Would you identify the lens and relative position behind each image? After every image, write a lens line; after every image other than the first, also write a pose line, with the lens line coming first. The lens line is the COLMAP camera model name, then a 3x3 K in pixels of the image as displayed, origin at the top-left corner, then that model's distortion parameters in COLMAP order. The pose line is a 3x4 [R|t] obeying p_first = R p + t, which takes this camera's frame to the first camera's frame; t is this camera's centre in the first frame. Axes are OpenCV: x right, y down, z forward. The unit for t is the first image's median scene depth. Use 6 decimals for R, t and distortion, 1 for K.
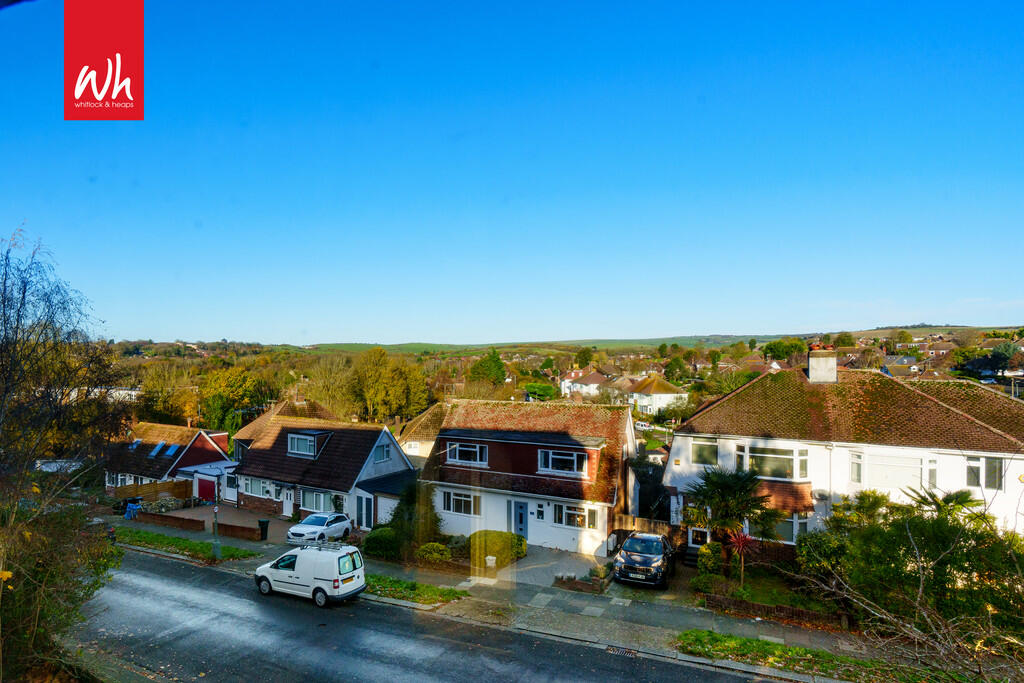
lens RADIAL K [[480.1, 0, 506.8], [0, 480.1, 342.7], [0, 0, 1]] dist [-0.001193, 0.000029]
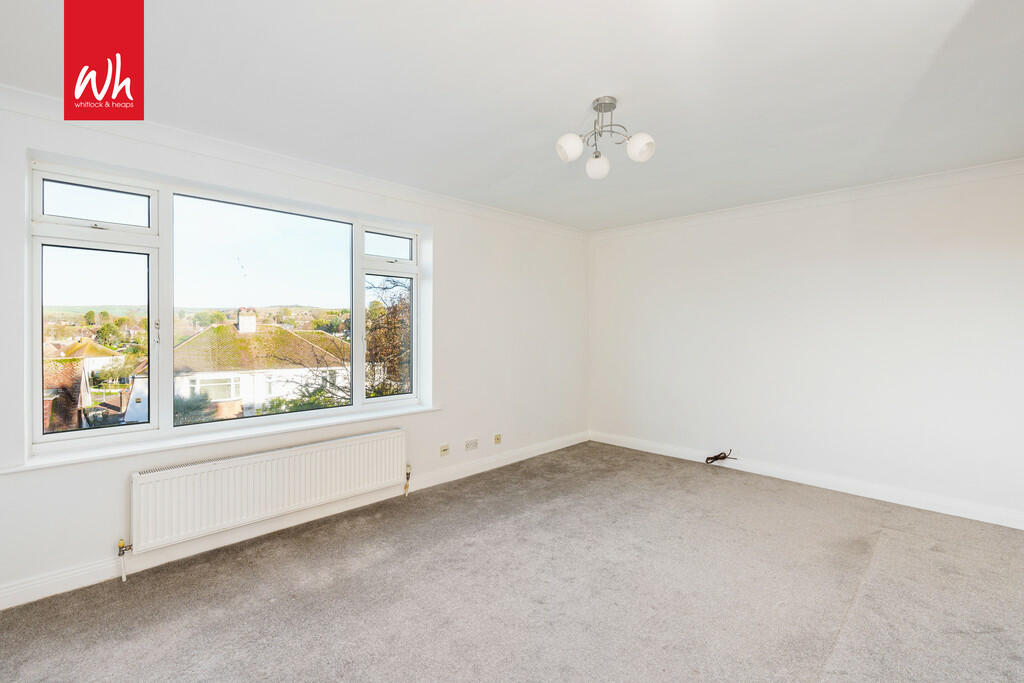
lens RADIAL K [[480.1, 0, 510.6], [0, 480.1, 337.9], [0, 0, 1]] dist [-0.001193, 0.000029]
pose [[0.401576, -0.004633, 0.915814, -0.272578], [0.013969, 0.999902, -0.001066, 0.078371], [-0.915719, 0.013221, 0.401601, -0.252510]]
